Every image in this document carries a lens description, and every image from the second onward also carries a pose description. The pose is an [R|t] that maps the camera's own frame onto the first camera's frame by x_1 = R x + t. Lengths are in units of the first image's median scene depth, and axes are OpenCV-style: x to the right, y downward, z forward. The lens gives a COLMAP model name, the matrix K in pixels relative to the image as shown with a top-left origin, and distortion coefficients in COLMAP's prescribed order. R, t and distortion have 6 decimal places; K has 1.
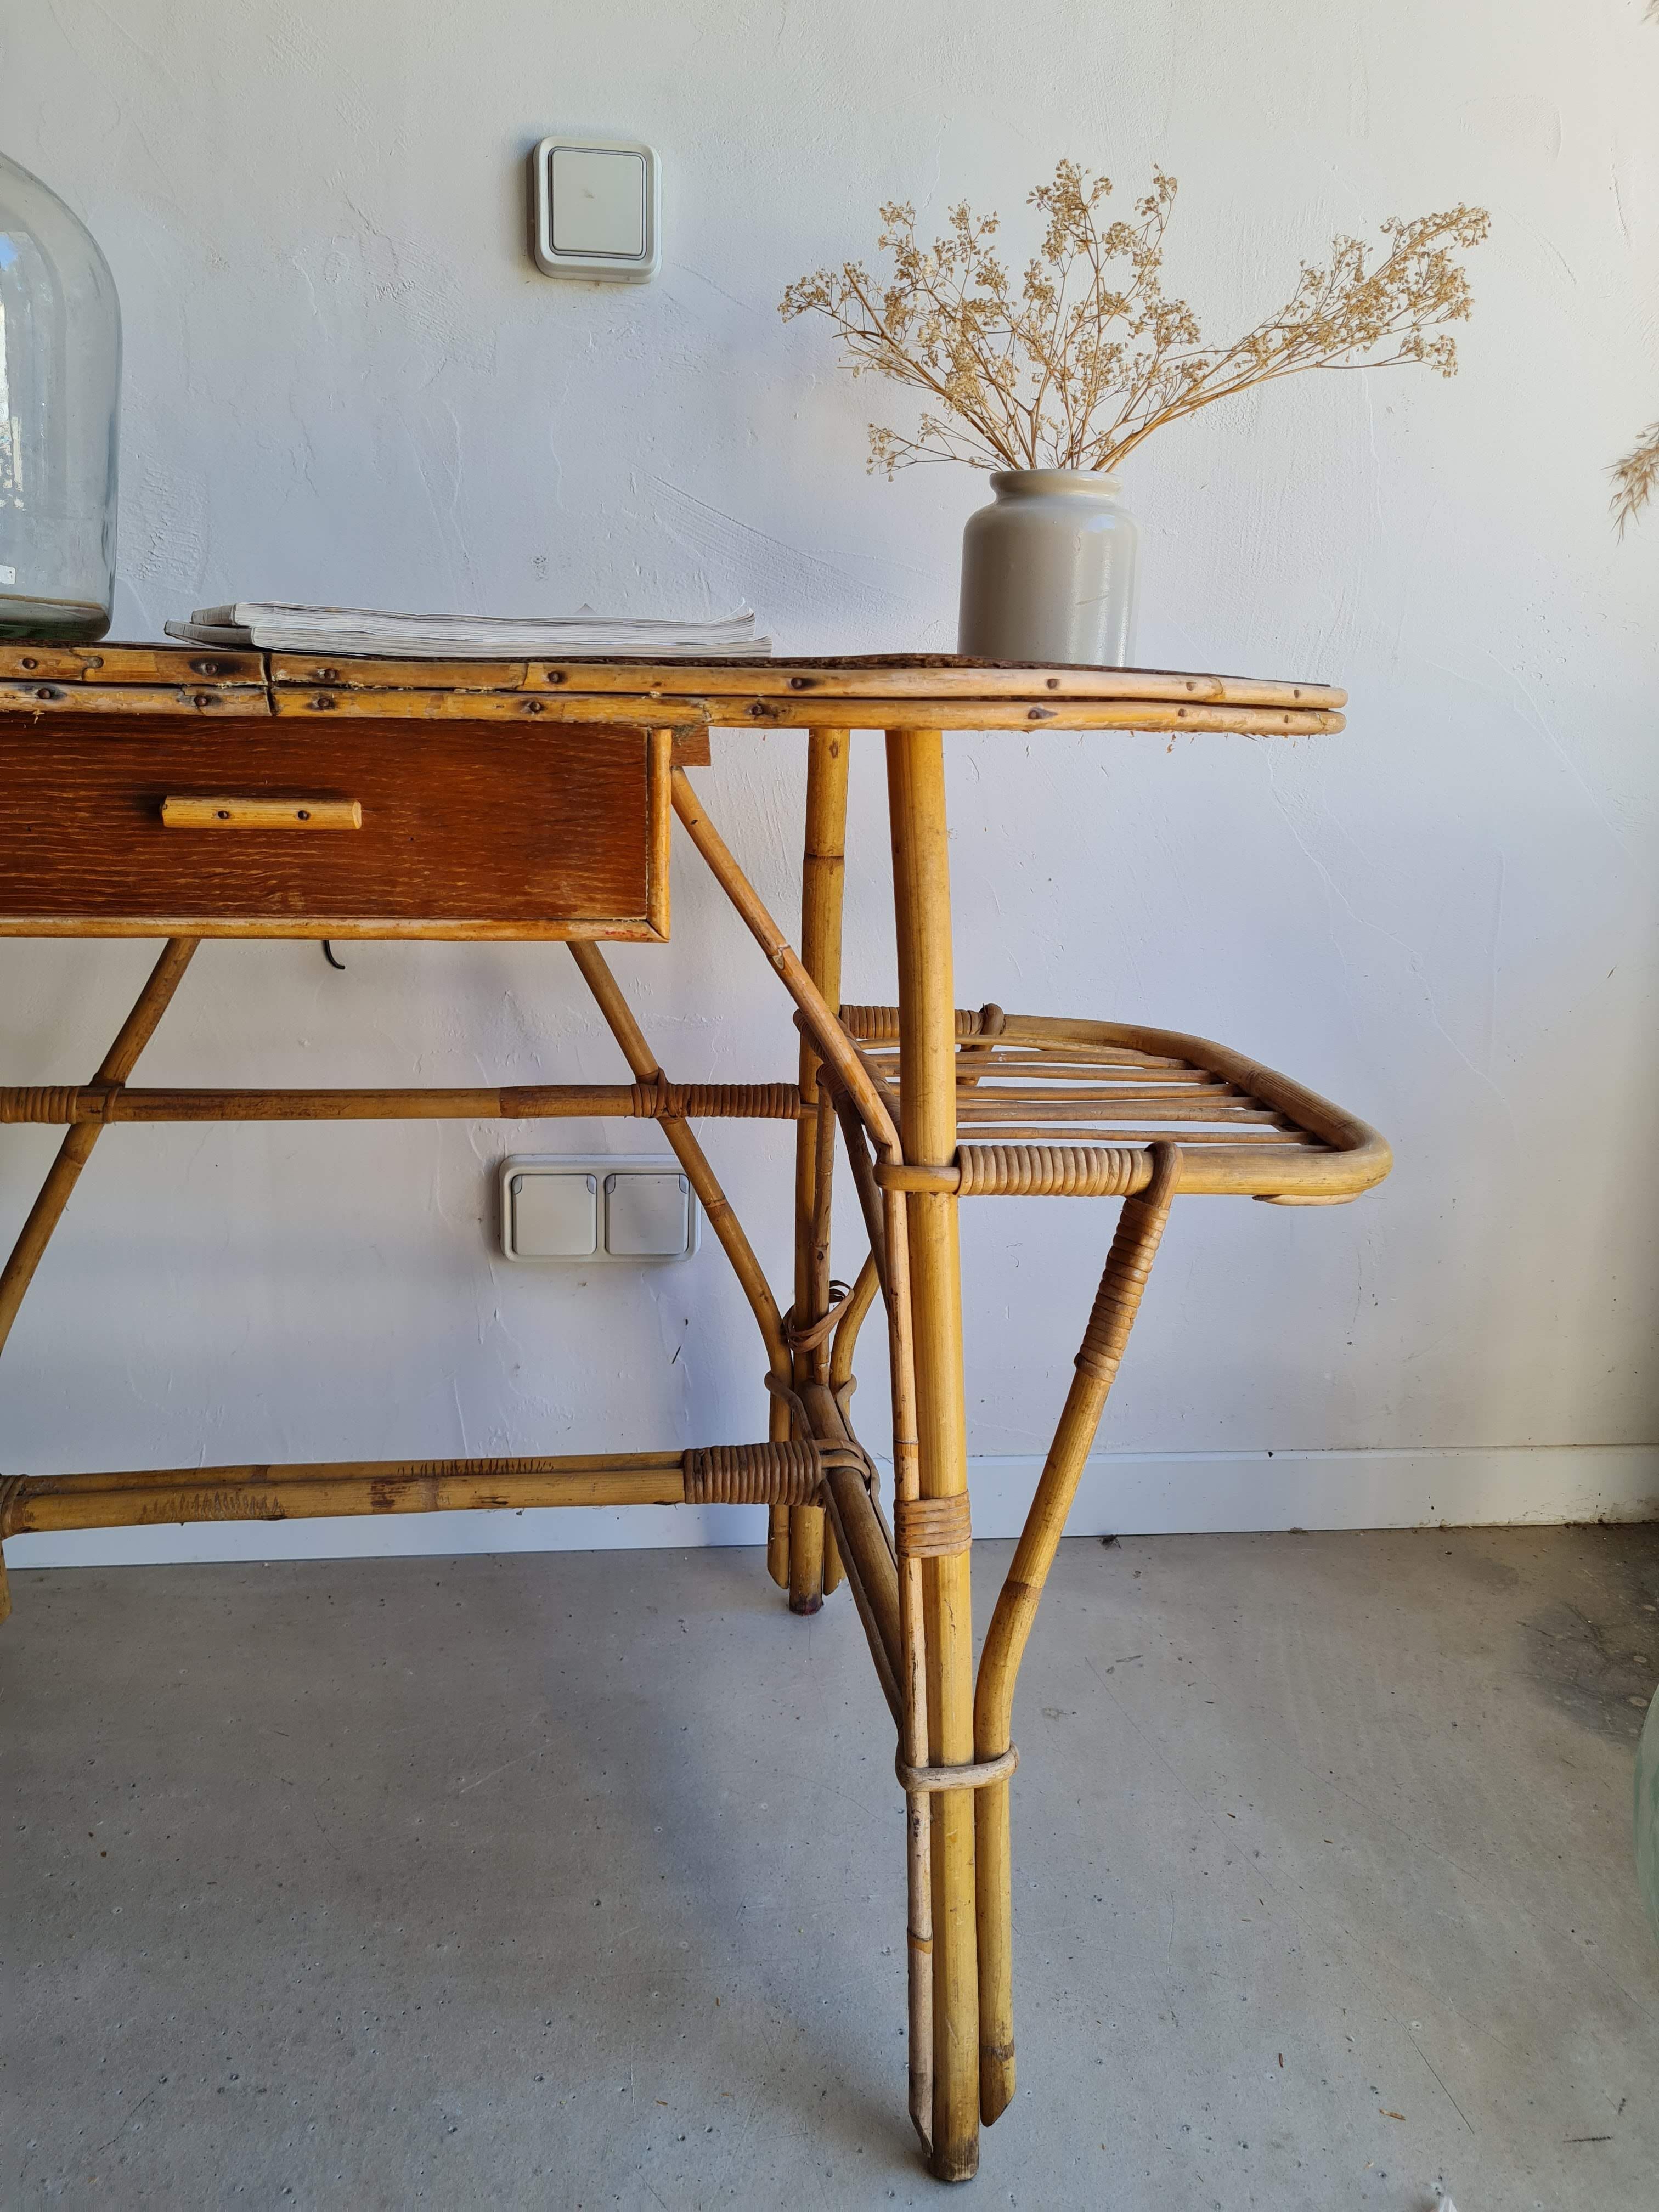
lens RADIAL K [[1674.2, 0, 829.5], [0, 1674.2, 1106.0], [0, 0, 1]] dist [0.026070, -0.010429]
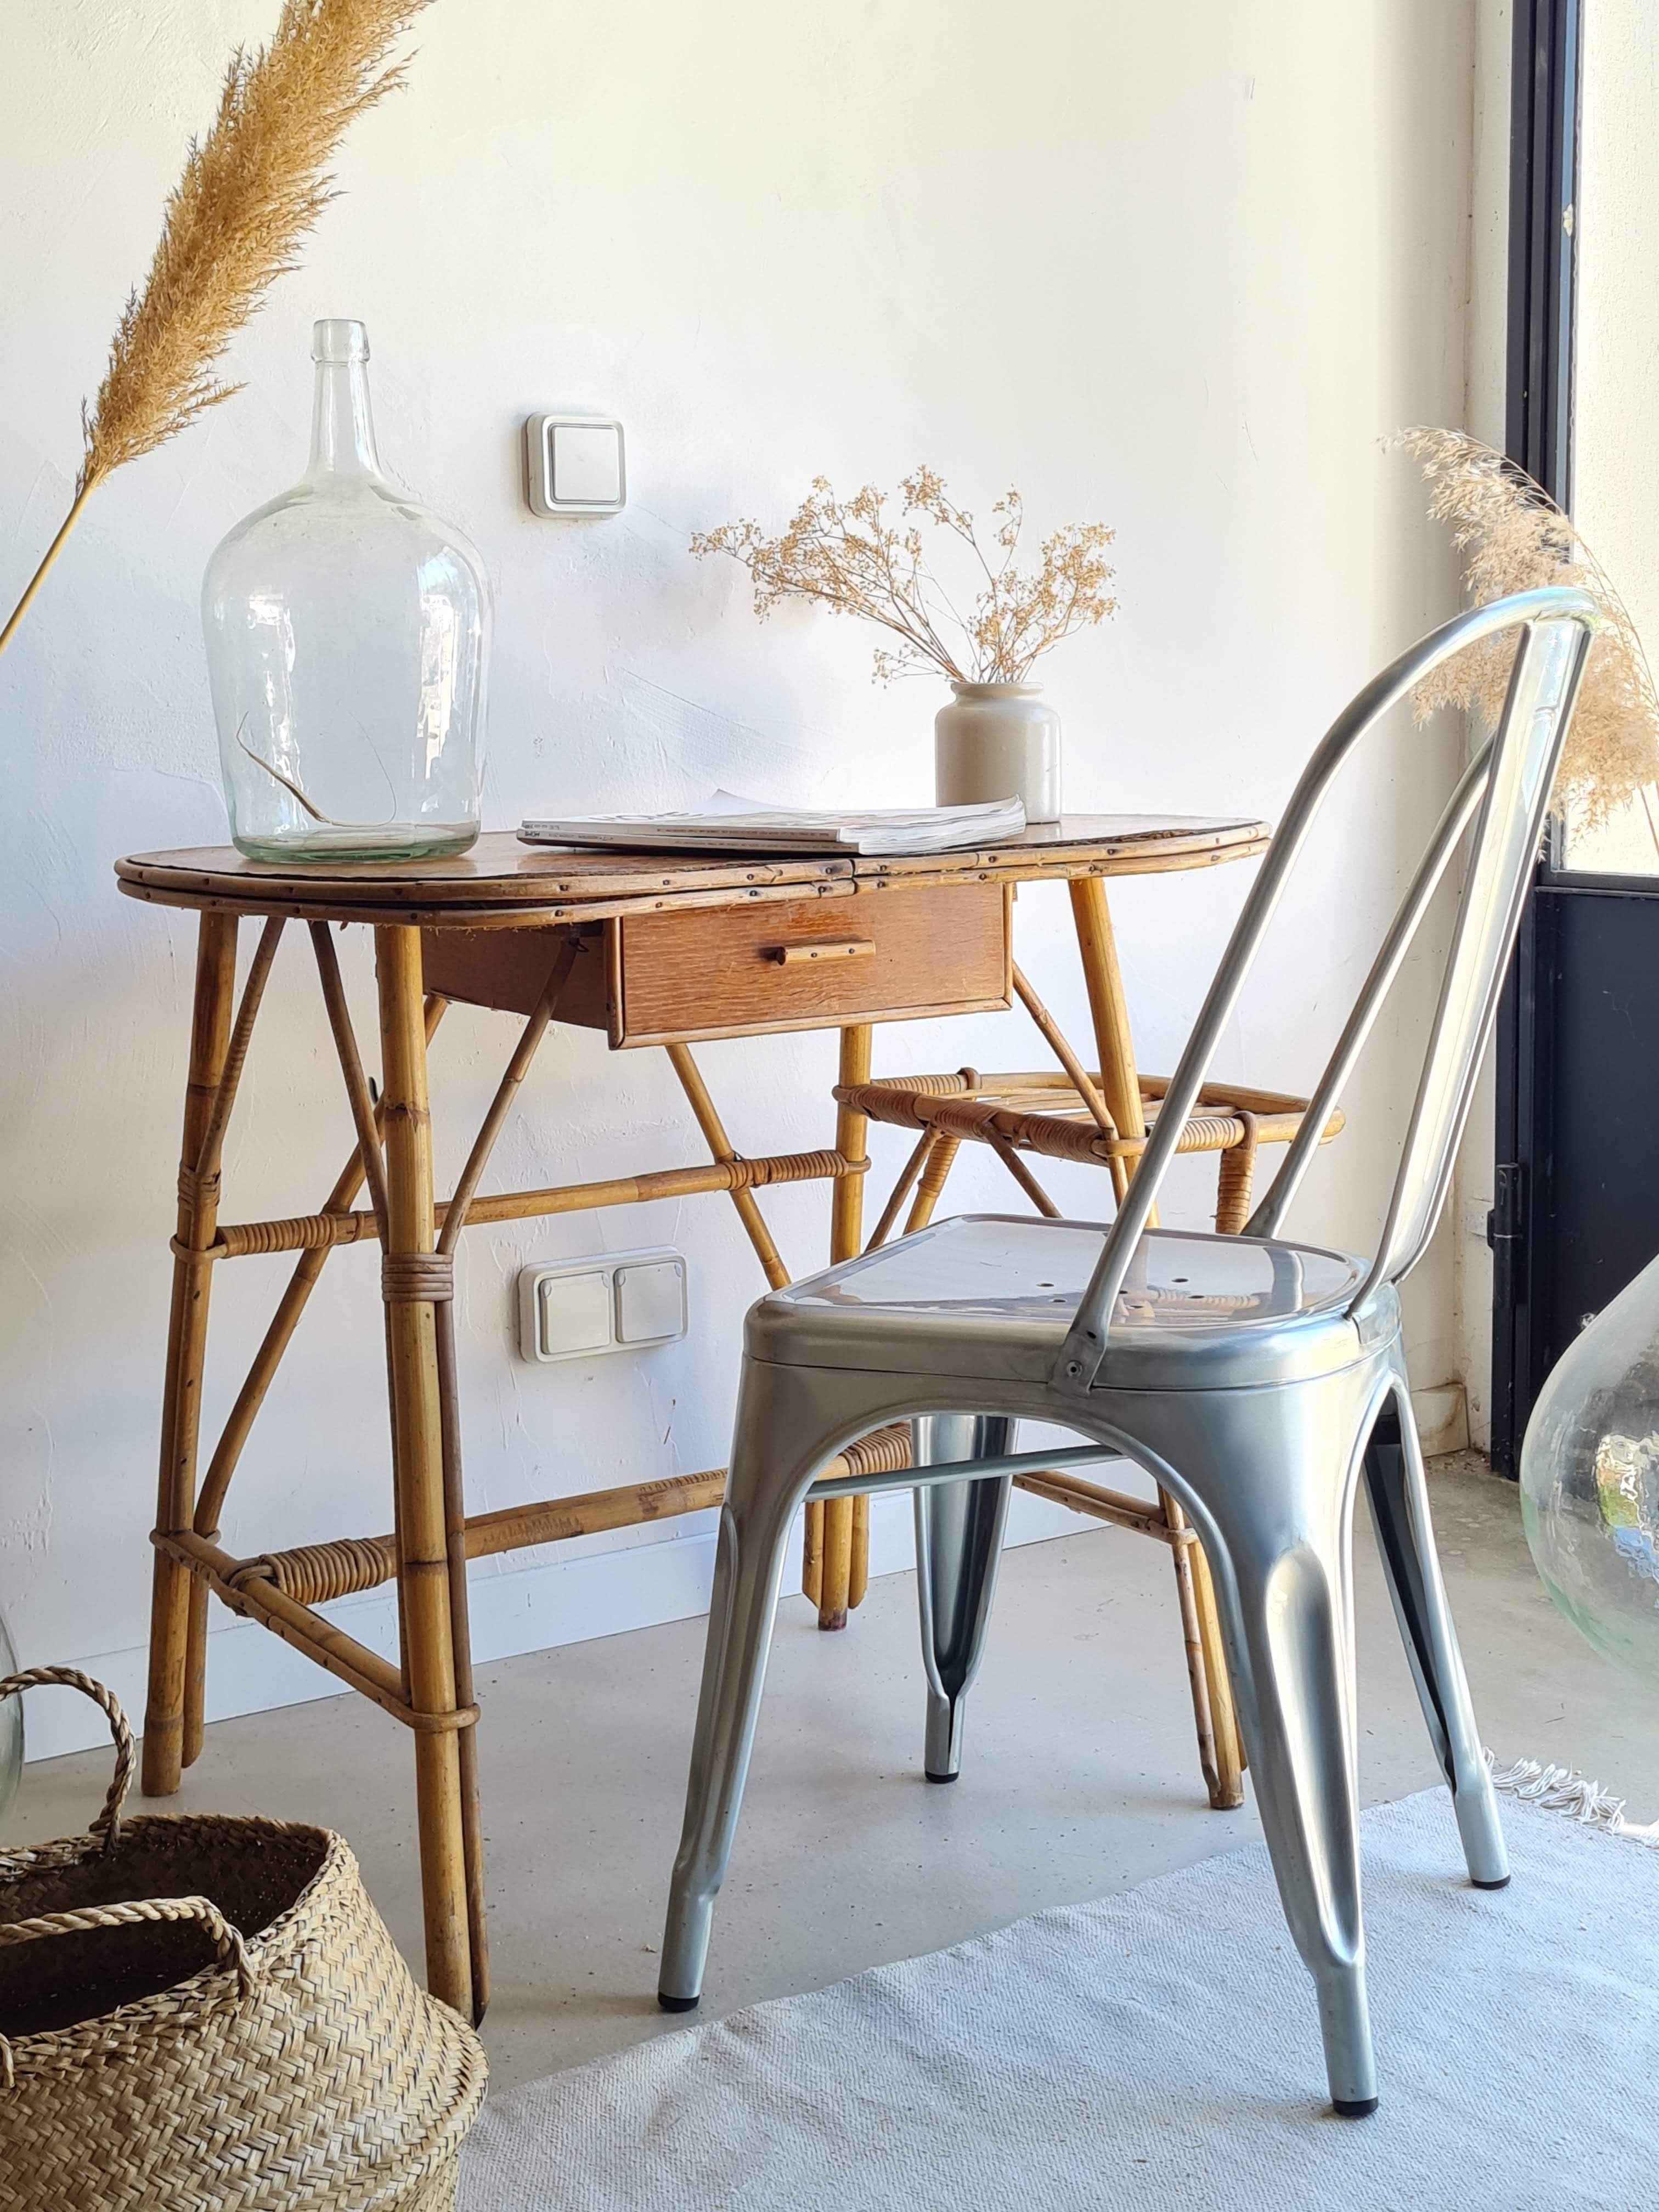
lens RADIAL K [[2799.2, 0, 846.9], [0, 2799.2, 1057.4], [0, 0, 1]] dist [0.023914, -0.021919]
pose [[0.898239, -0.106068, 0.426517, -1.244230], [0.155710, 0.984297, -0.083144, 0.131574], [-0.411000, 0.141096, 0.900650, -1.217299]]
